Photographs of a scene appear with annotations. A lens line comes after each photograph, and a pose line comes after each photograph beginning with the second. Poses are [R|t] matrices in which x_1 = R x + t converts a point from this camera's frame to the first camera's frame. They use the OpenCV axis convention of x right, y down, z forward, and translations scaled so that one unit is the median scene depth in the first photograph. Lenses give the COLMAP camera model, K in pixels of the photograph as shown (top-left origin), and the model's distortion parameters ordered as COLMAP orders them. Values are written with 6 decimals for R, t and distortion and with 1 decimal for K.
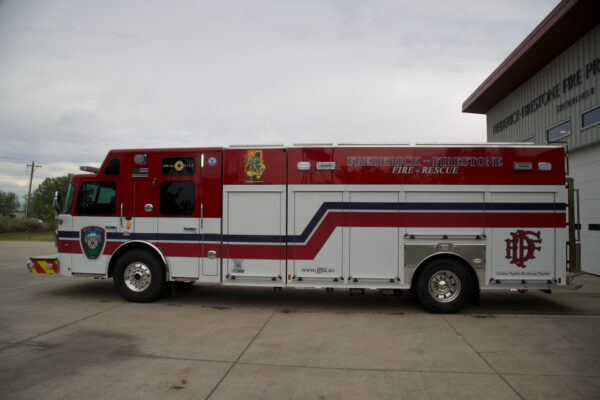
lens RADIAL K [[402.3, 0, 303.4], [0, 402.3, 200.1], [0, 0, 1]] dist [-0.125428, 0.059558]
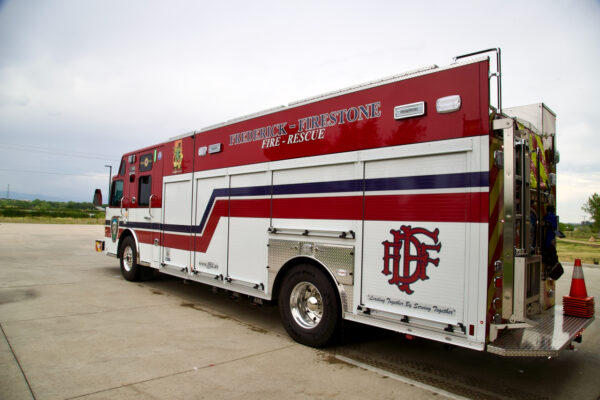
lens RADIAL K [[402.3, 0, 295.3], [0, 402.3, 201.0], [0, 0, 1]] dist [-0.125428, 0.059558]
pose [[0.762044, -0.017006, -0.647302, 0.781389], [0.007986, 0.999826, -0.016866, 0.048735], [0.647476, 0.007684, 0.762047, 0.449986]]
